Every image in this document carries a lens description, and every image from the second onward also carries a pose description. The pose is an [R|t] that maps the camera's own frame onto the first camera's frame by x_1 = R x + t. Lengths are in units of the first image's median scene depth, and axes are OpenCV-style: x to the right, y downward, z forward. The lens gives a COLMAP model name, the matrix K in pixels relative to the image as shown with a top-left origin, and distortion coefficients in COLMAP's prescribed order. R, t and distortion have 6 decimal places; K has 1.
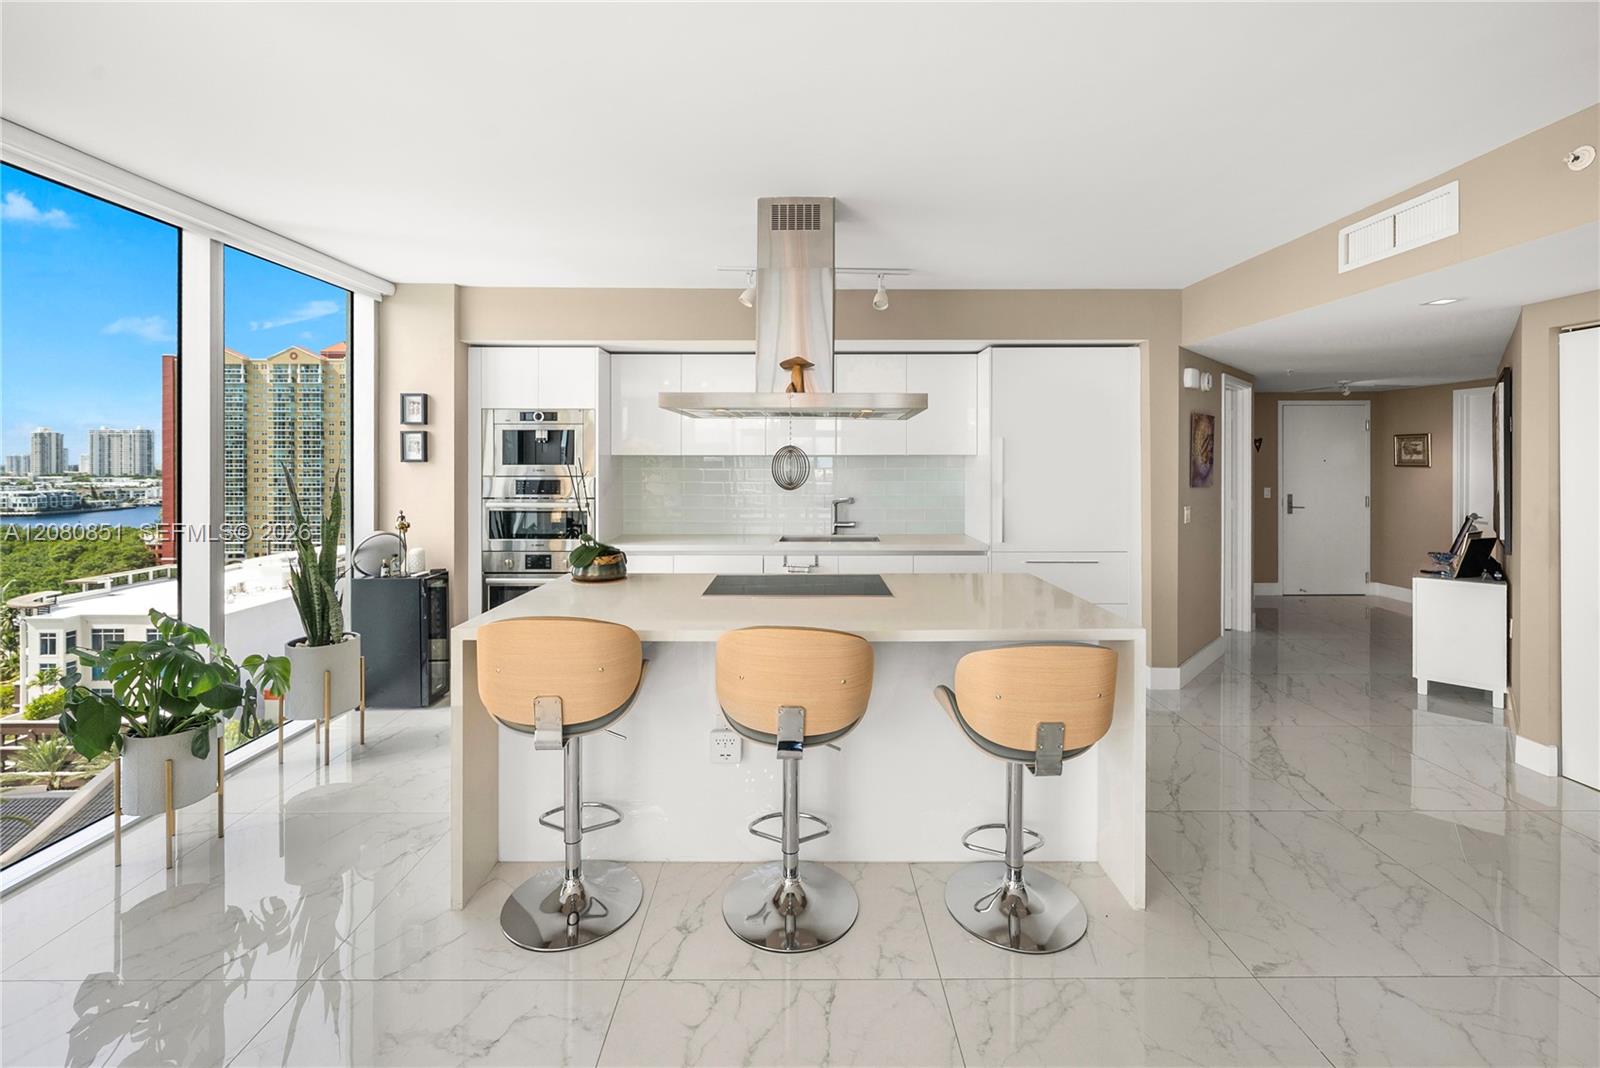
lens RADIAL K [[654.3, 0, 792.2], [0, 654.3, 465.6], [0, 0, 1]] dist [-0.000523, -0.000078]
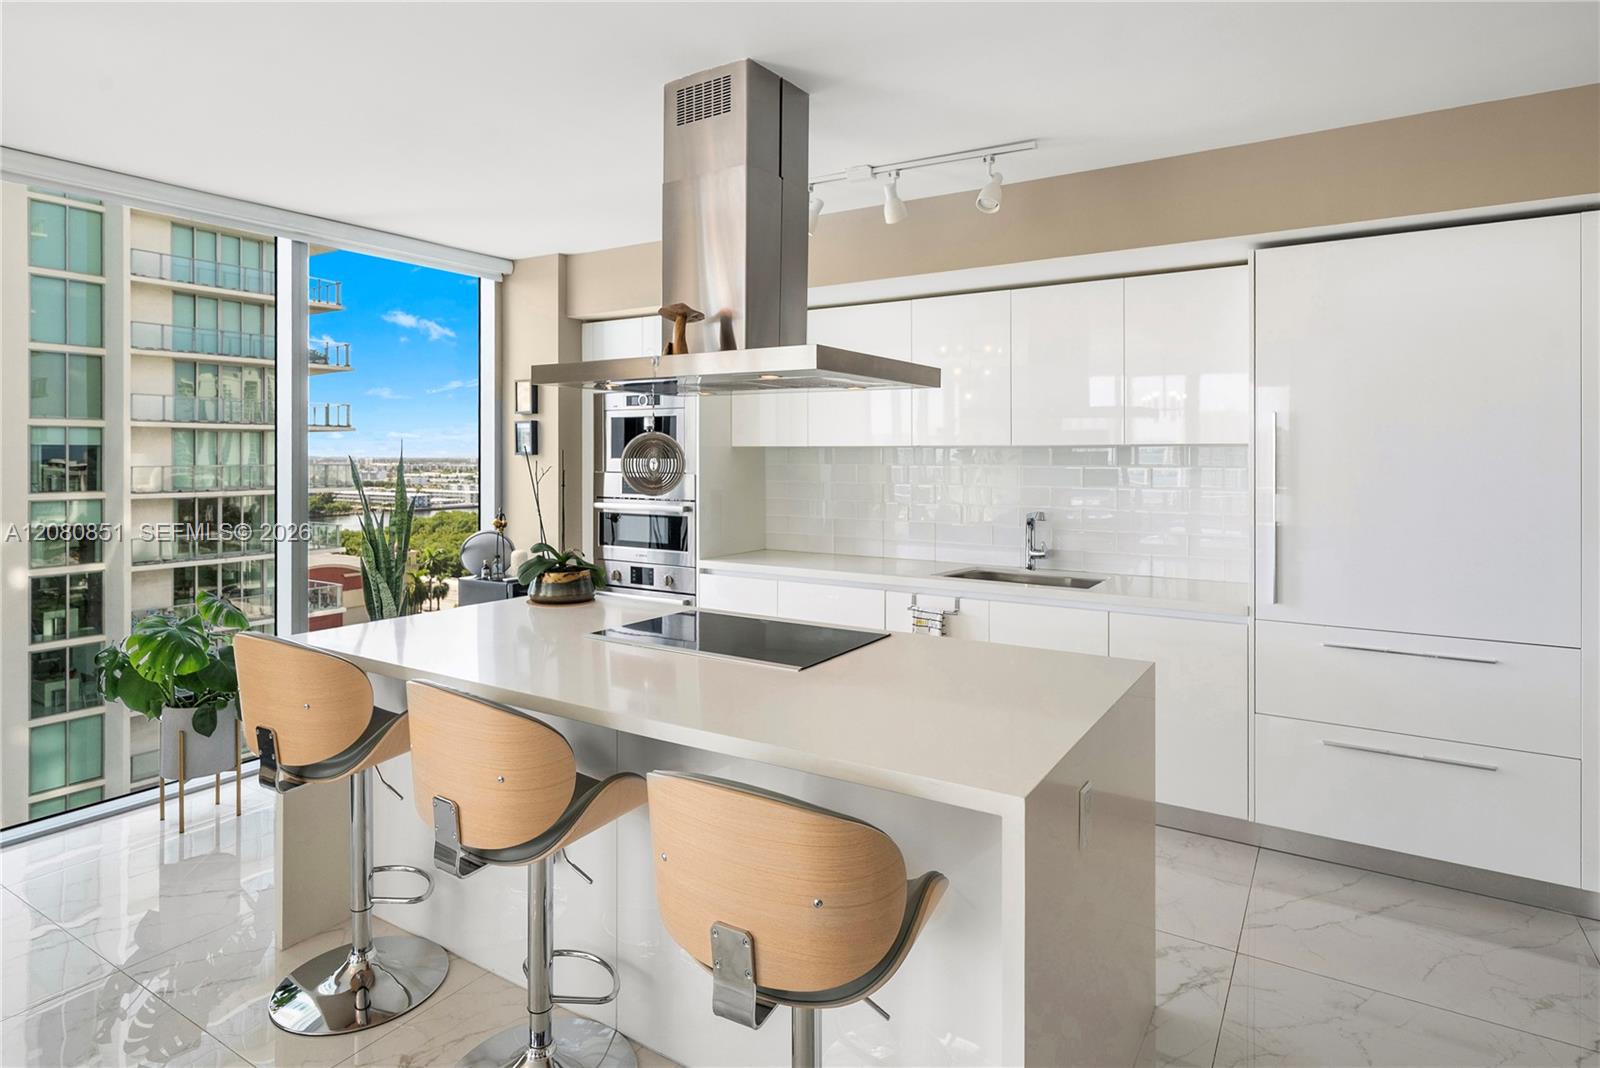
lens RADIAL K [[859.2, 0, 799.4], [0, 859.2, 458.8], [0, 0, 1]] dist [0.002485, -0.000467]
pose [[0.852304, 0.004462, -0.523028, 0.370365], [-0.005753, 0.999983, -0.000845, -0.001517], [0.523015, 0.003729, 0.852315, 0.183738]]
